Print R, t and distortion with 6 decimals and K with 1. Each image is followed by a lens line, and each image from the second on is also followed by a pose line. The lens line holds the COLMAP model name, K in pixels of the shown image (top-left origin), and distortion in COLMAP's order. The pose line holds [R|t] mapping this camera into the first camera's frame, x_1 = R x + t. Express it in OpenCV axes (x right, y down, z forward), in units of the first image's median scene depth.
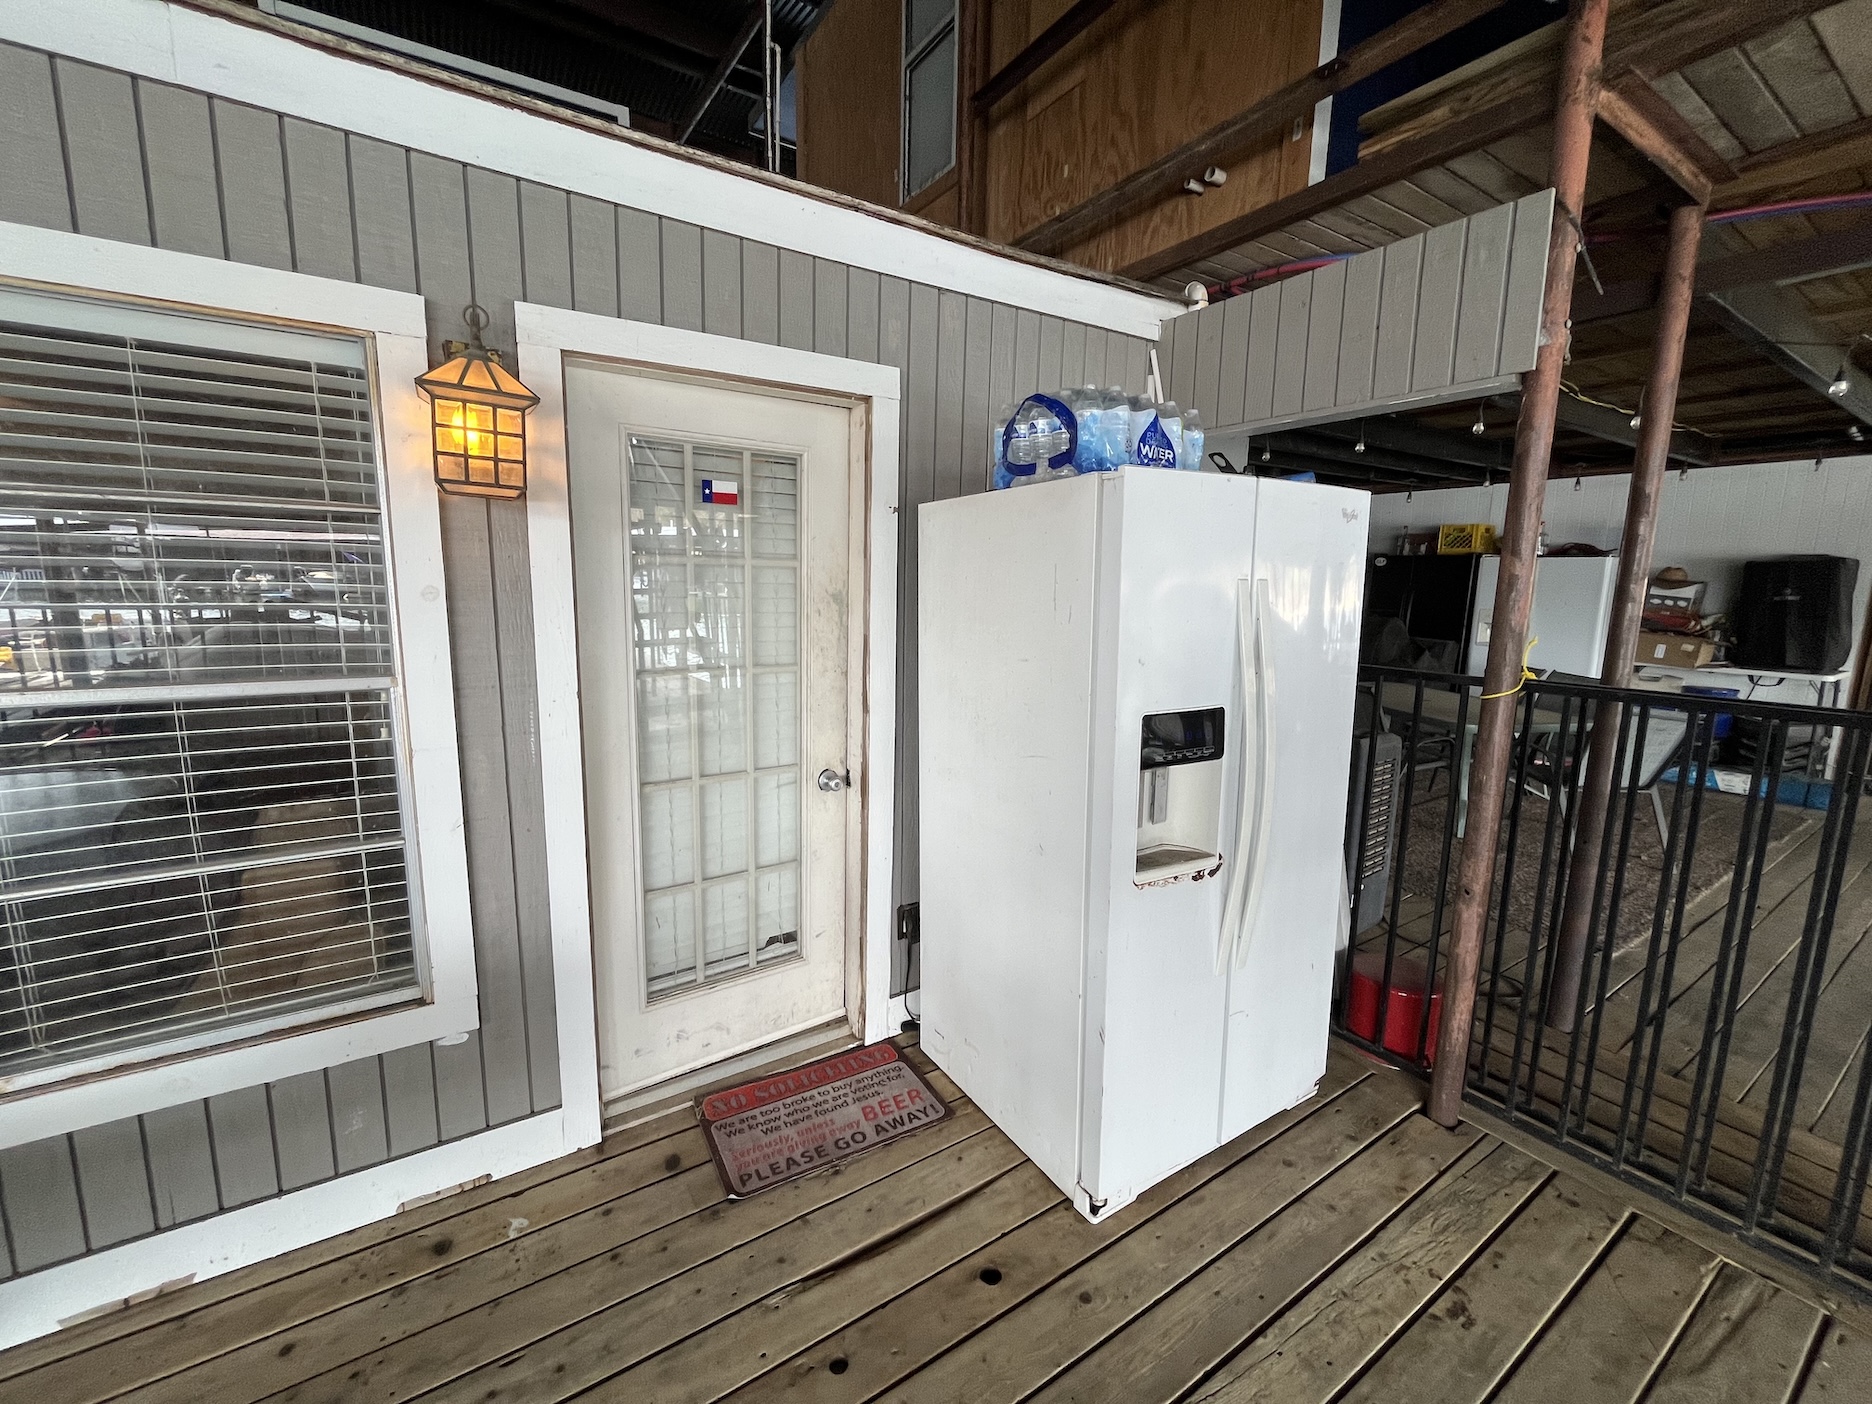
lens RADIAL K [[756.0, 0, 922.4], [0, 756.0, 691.5], [0, 0, 1]] dist [-0.000689, -0.000647]
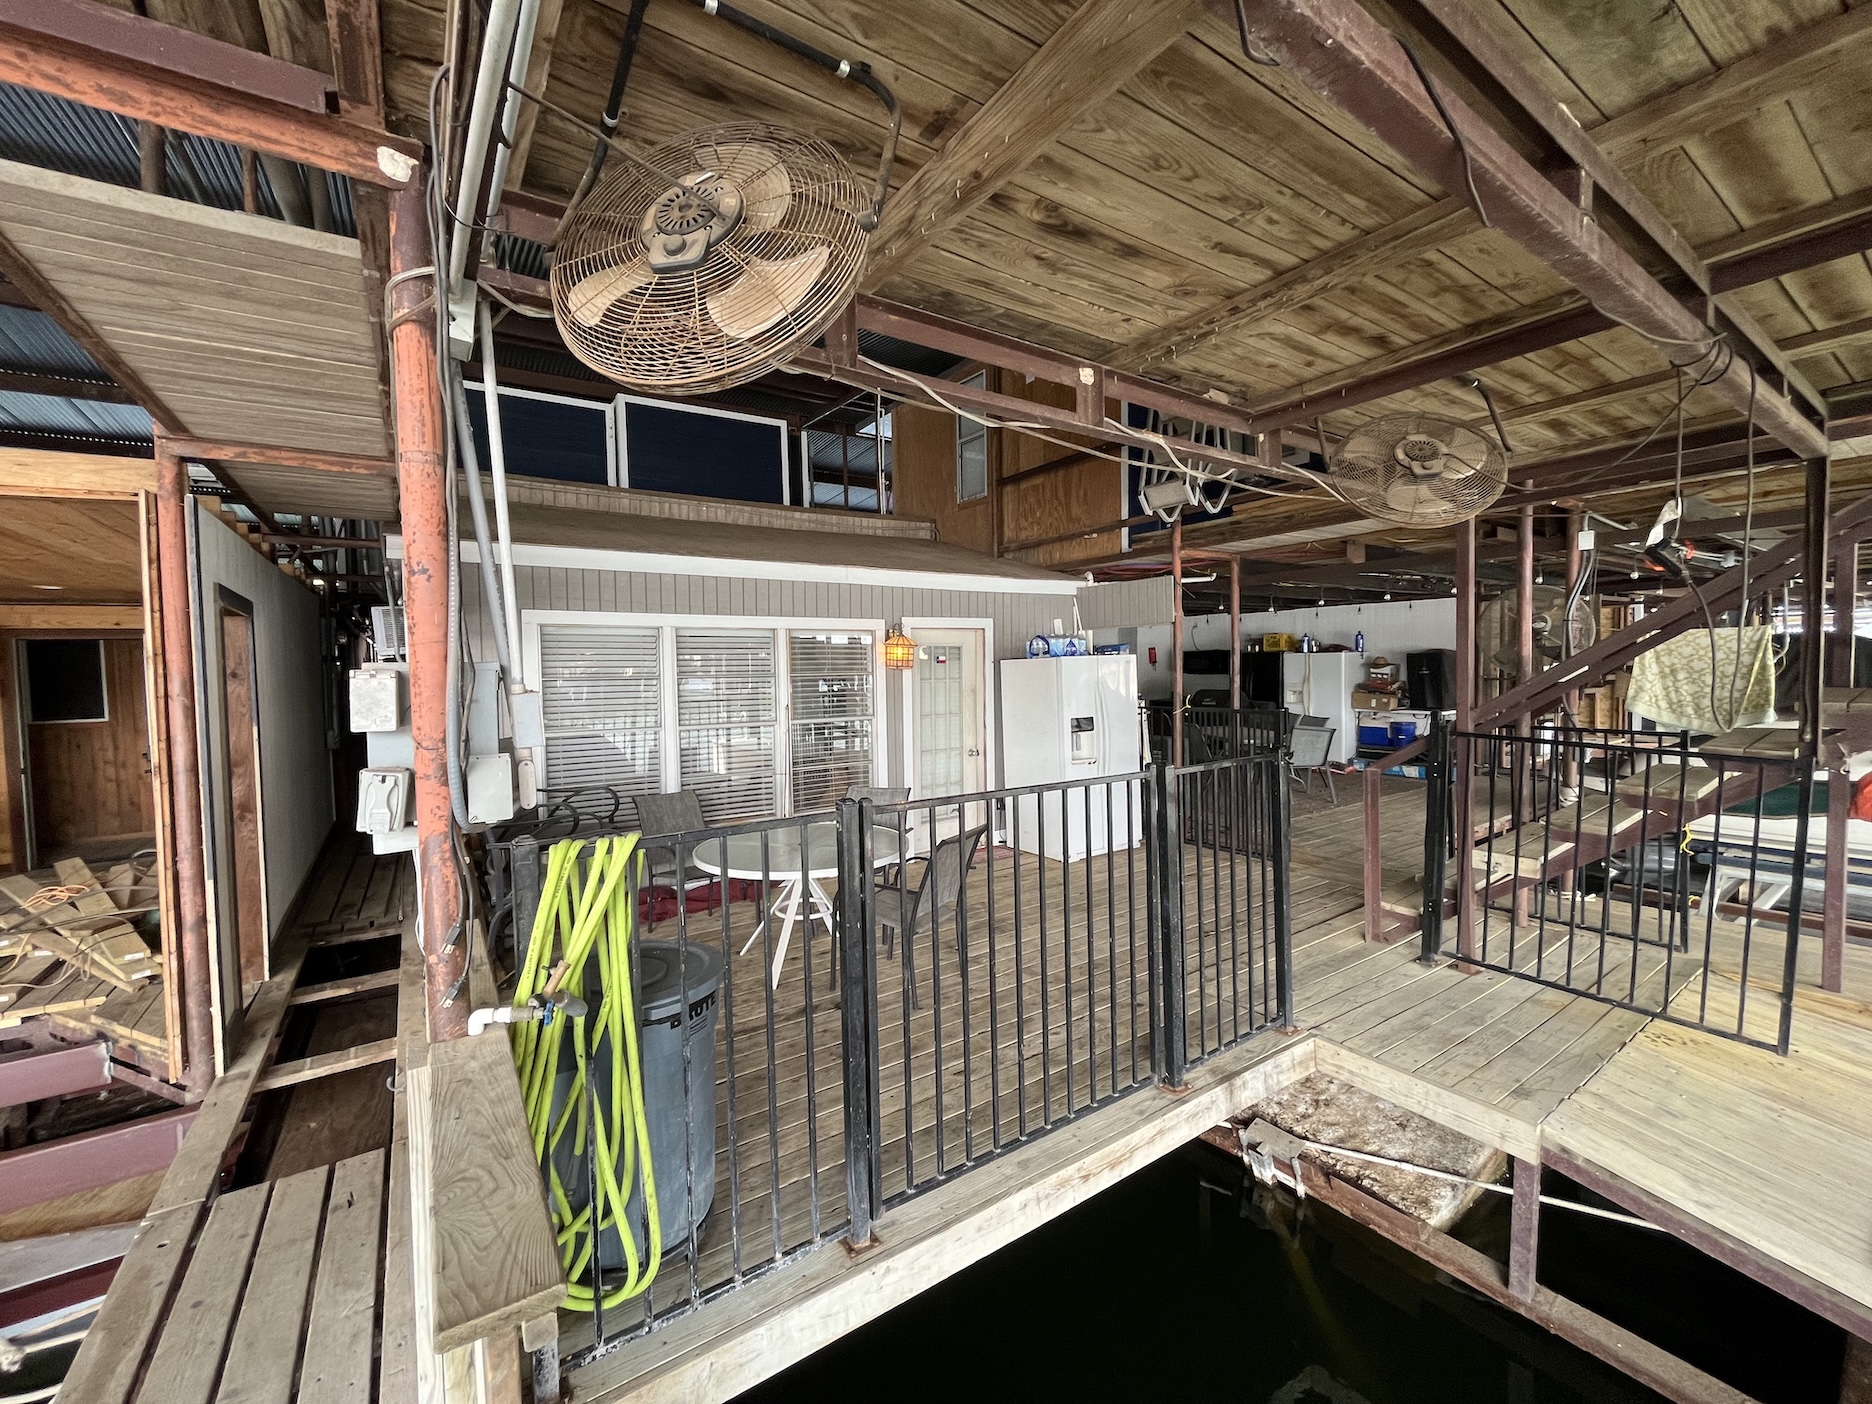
lens RADIAL K [[756.0, 0, 929.5], [0, 756.0, 698.0], [0, 0, 1]] dist [-0.000689, -0.000647]
pose [[0.998605, -0.038214, 0.036446, -0.444304], [0.041941, 0.993302, -0.107664, 0.246904], [-0.032087, 0.109042, 0.993519, -2.216714]]
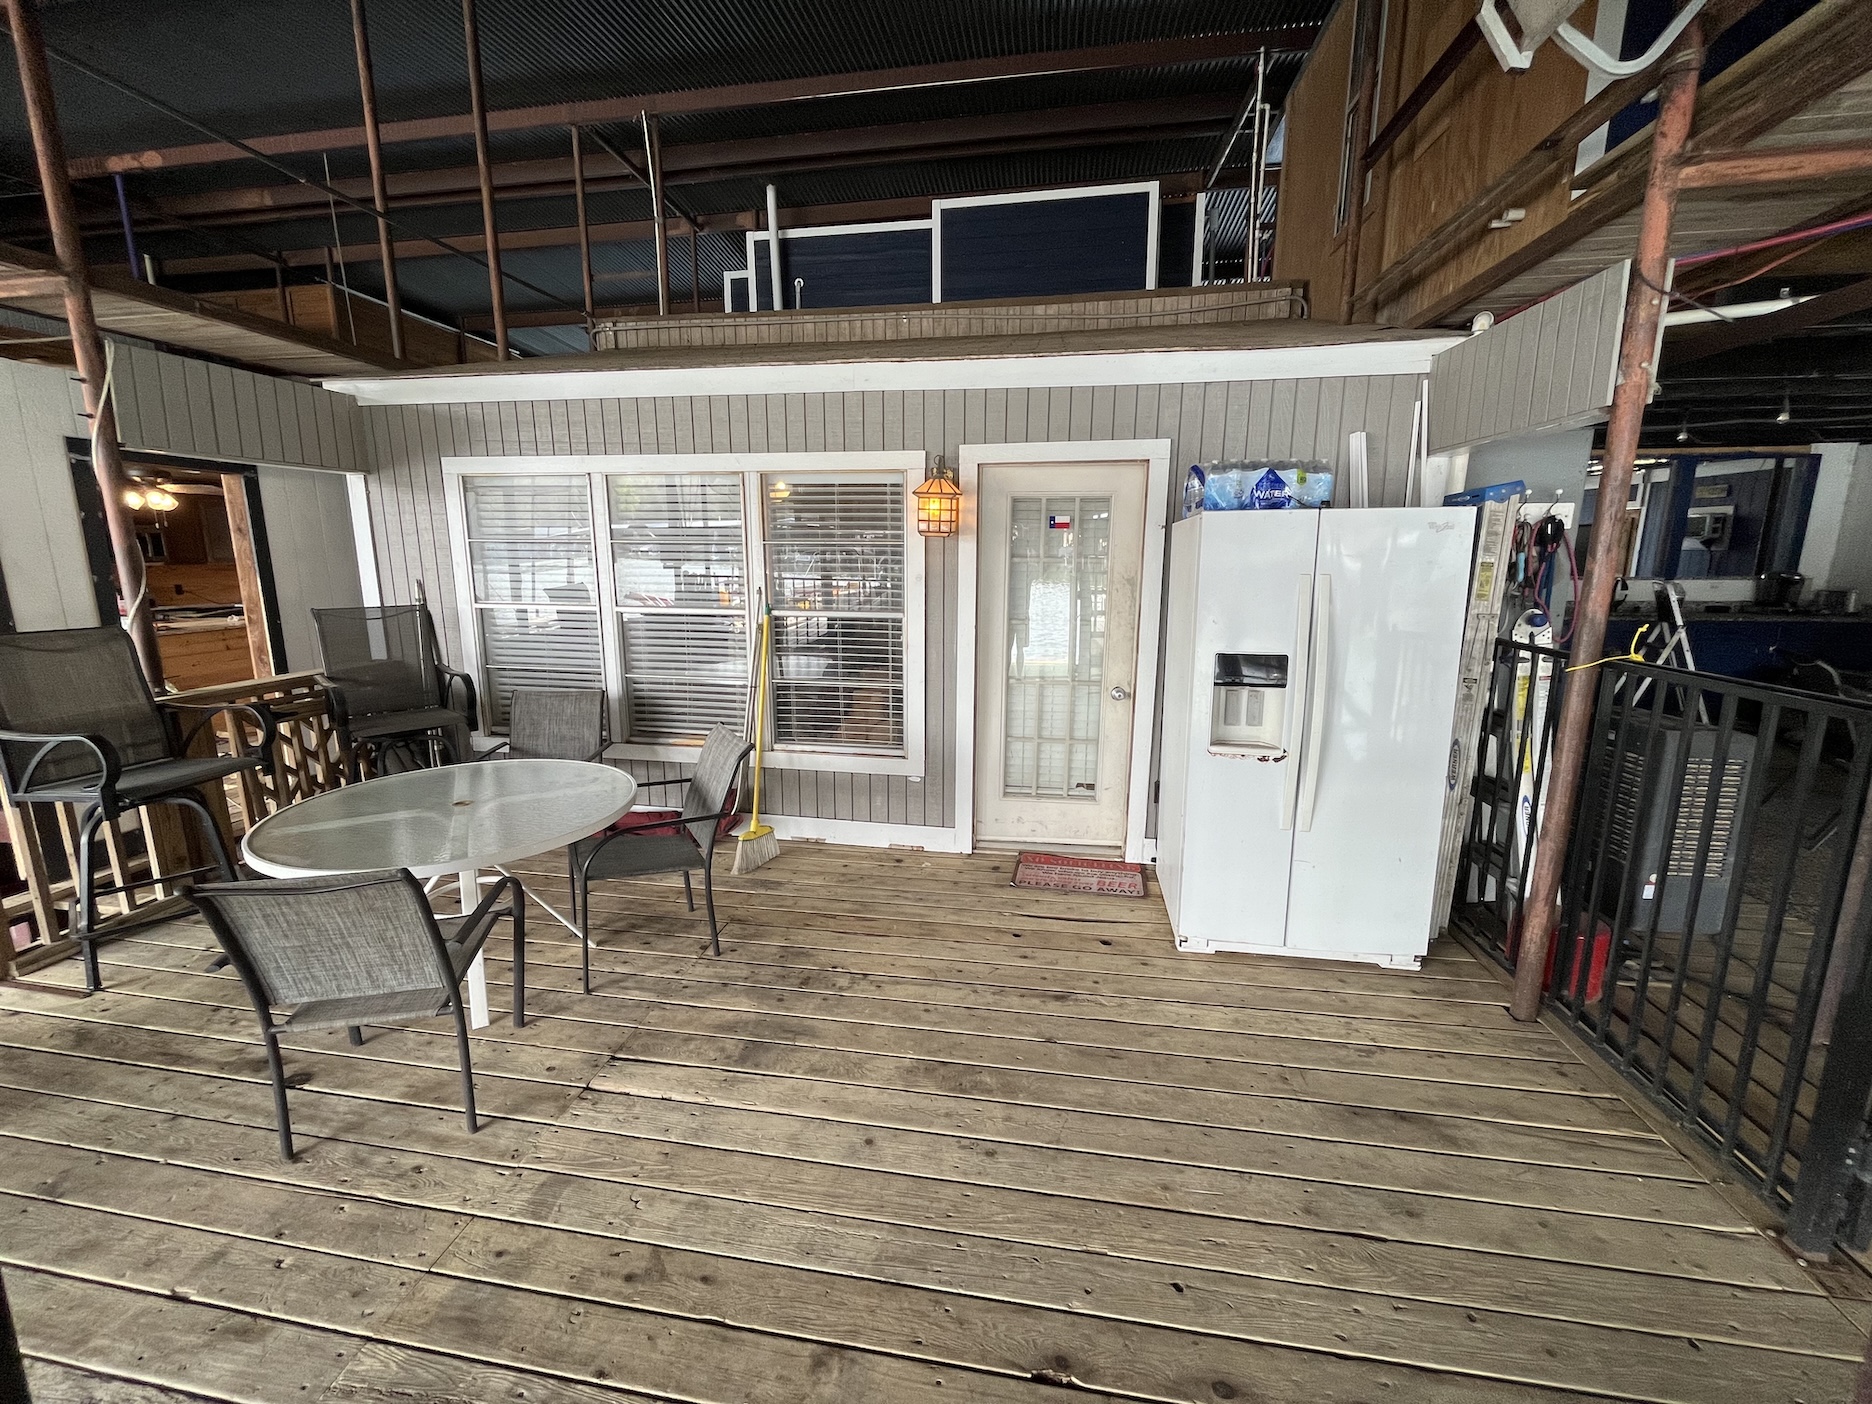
lens RADIAL K [[756.0, 0, 919.8], [0, 756.0, 692.0], [0, 0, 1]] dist [-0.000689, -0.000647]
pose [[0.744769, 0.110192, -0.658162, 0.723961], [-0.089733, 0.993852, 0.064854, 0.053608], [0.661262, 0.010757, 0.750078, -0.578852]]
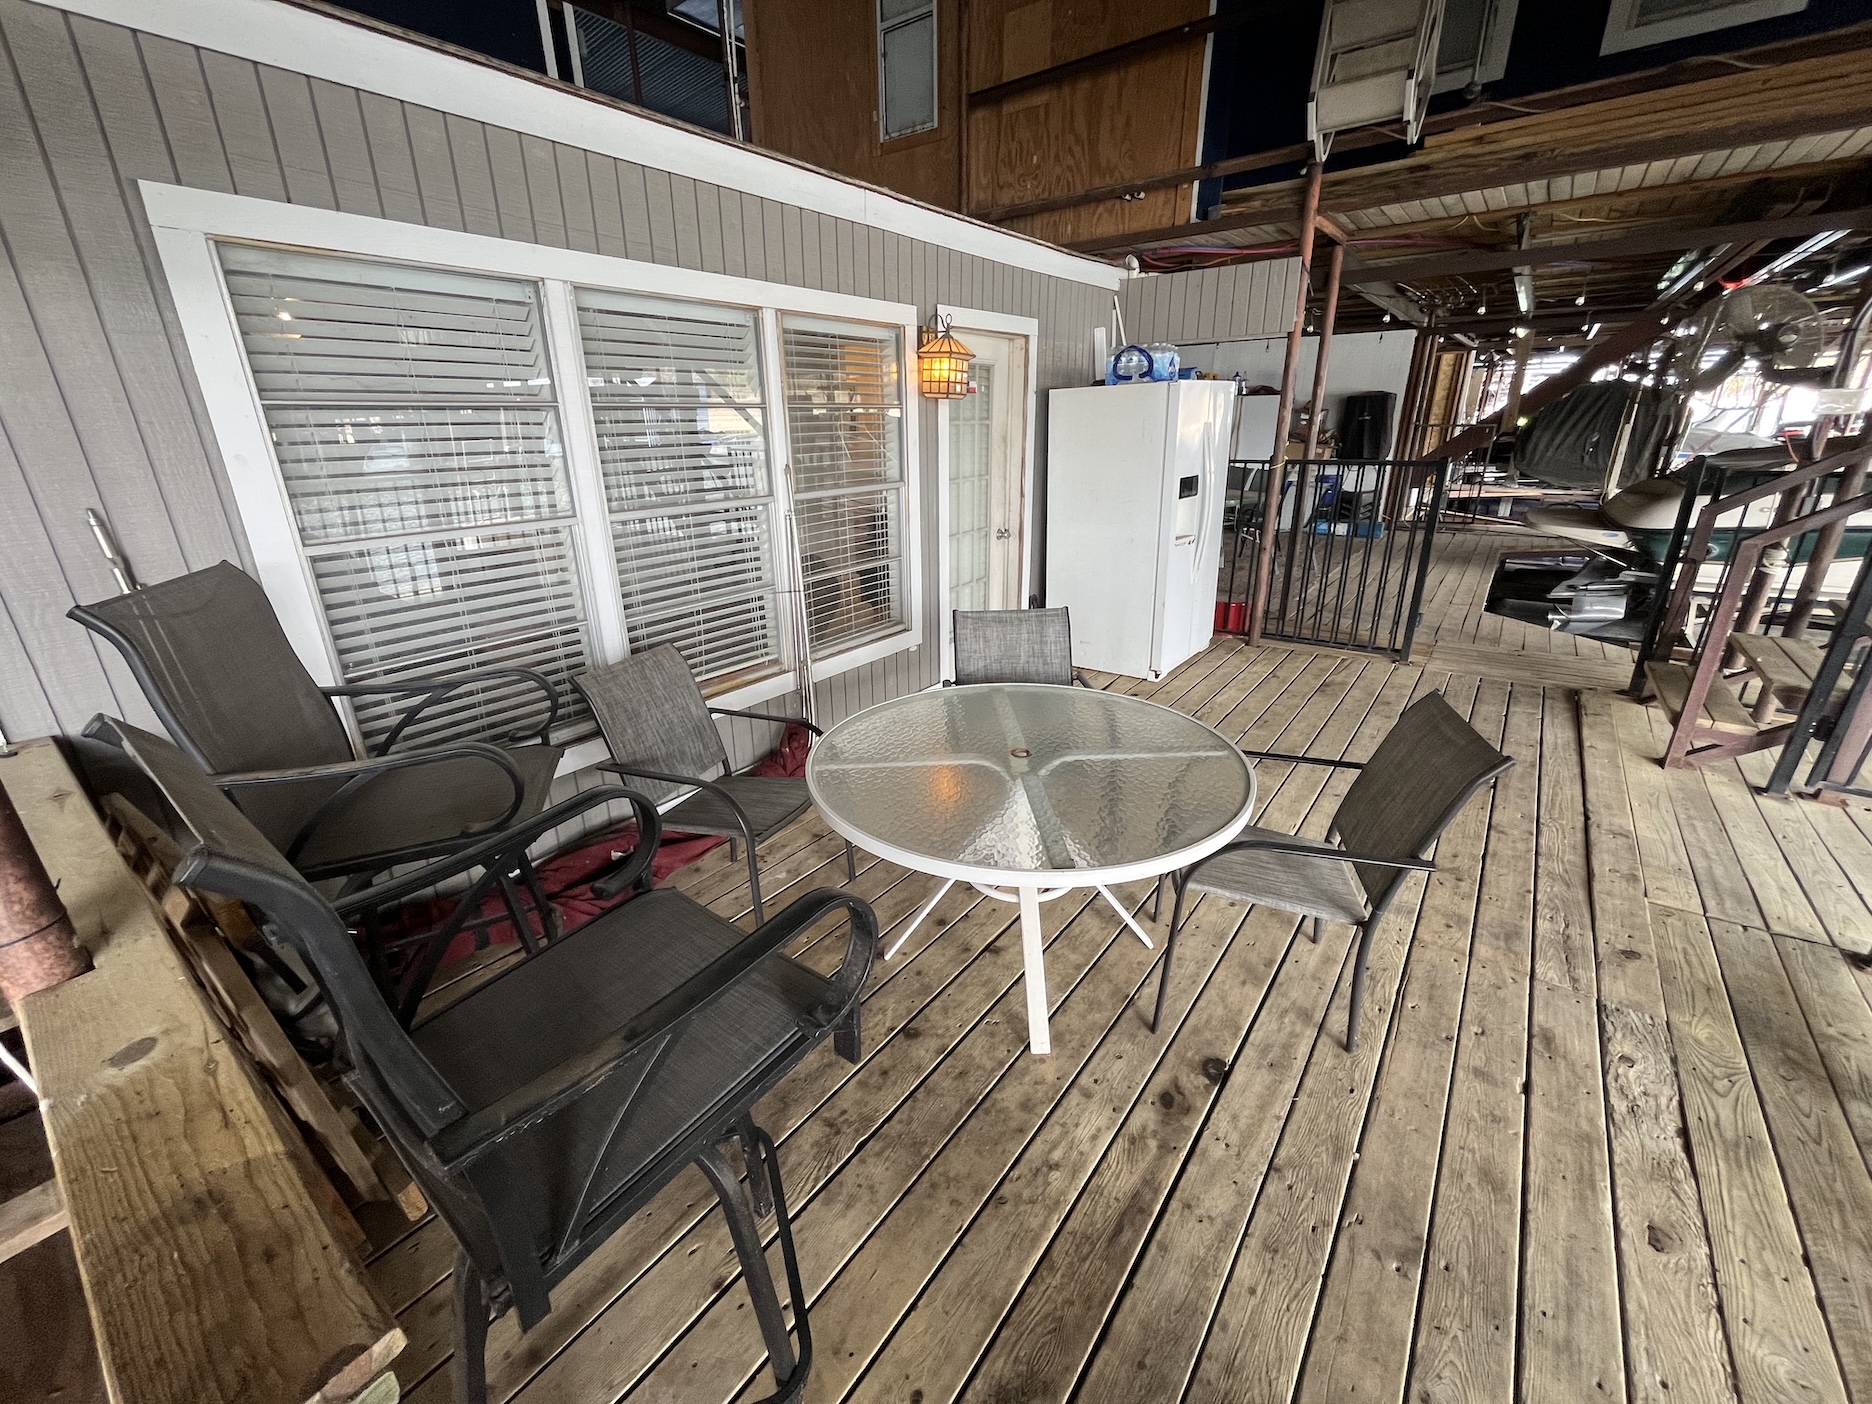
lens RADIAL K [[756.0, 0, 924.7], [0, 756.0, 689.8], [0, 0, 1]] dist [-0.000689, -0.000647]
pose [[0.939172, -0.150044, 0.308939, -1.146878], [0.088018, 0.974632, 0.205781, 0.103201], [-0.331978, -0.166071, 0.928553, -0.999000]]
